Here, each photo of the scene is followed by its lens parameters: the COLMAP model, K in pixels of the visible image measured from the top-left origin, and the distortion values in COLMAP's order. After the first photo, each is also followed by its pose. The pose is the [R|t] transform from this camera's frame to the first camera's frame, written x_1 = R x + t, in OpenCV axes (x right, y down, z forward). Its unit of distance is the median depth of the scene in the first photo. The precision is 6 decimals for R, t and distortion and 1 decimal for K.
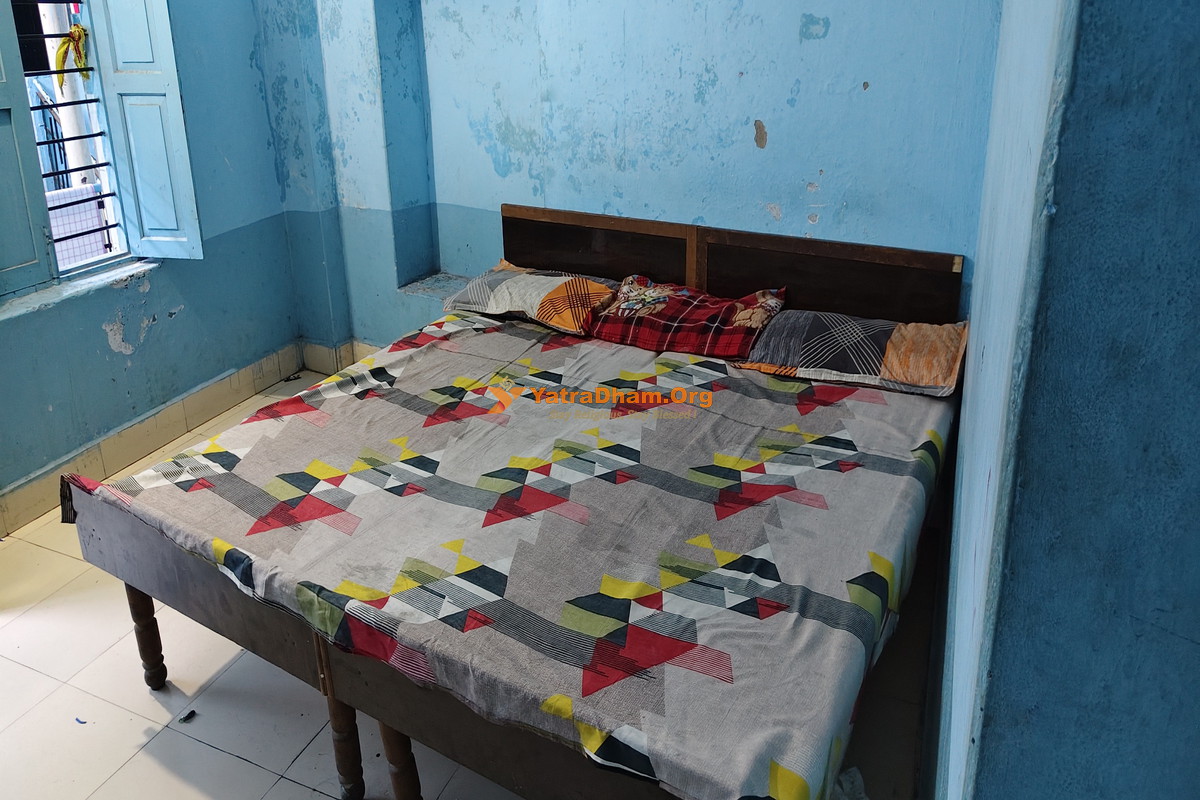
lens RADIAL K [[794.2, 0, 600.0], [0, 794.2, 400.0], [0, 0, 1]] dist [0.043941, -0.000051]
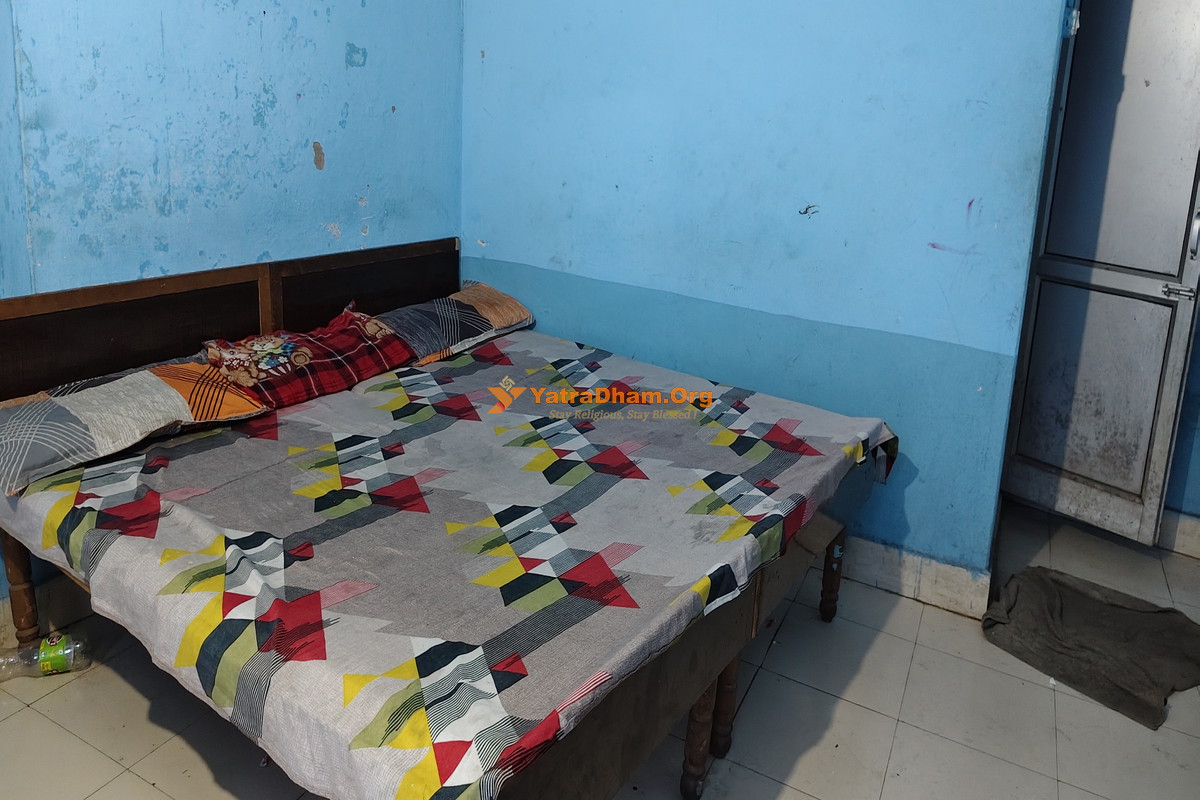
lens RADIAL K [[791.2, 0, 603.3], [0, 791.2, 440.2], [0, 0, 1]] dist [0.035551, -0.021724]
pose [[0.056467, -0.365168, 0.929228, -0.856942], [0.395353, 0.862812, 0.315043, -0.196147], [-0.916792, 0.349583, 0.193090, 0.596723]]
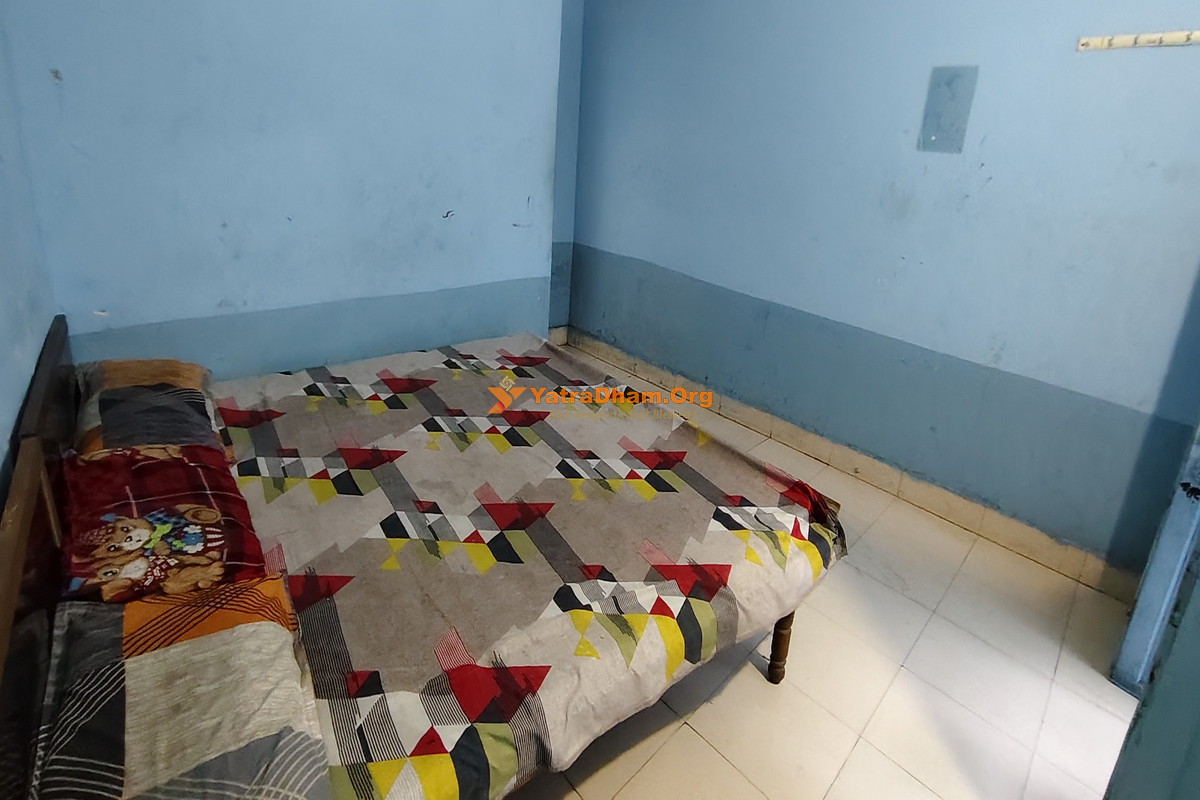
lens RADIAL K [[538.9, 0, 600.0], [0, 538.9, 400.0], [0, 0, 1]] dist [-0.000650, -0.000068]
pose [[-0.941077, -0.192314, 0.278191, -0.410566], [0.098173, 0.631814, 0.768878, -0.539135], [-0.323631, 0.750884, -0.575706, 1.173838]]
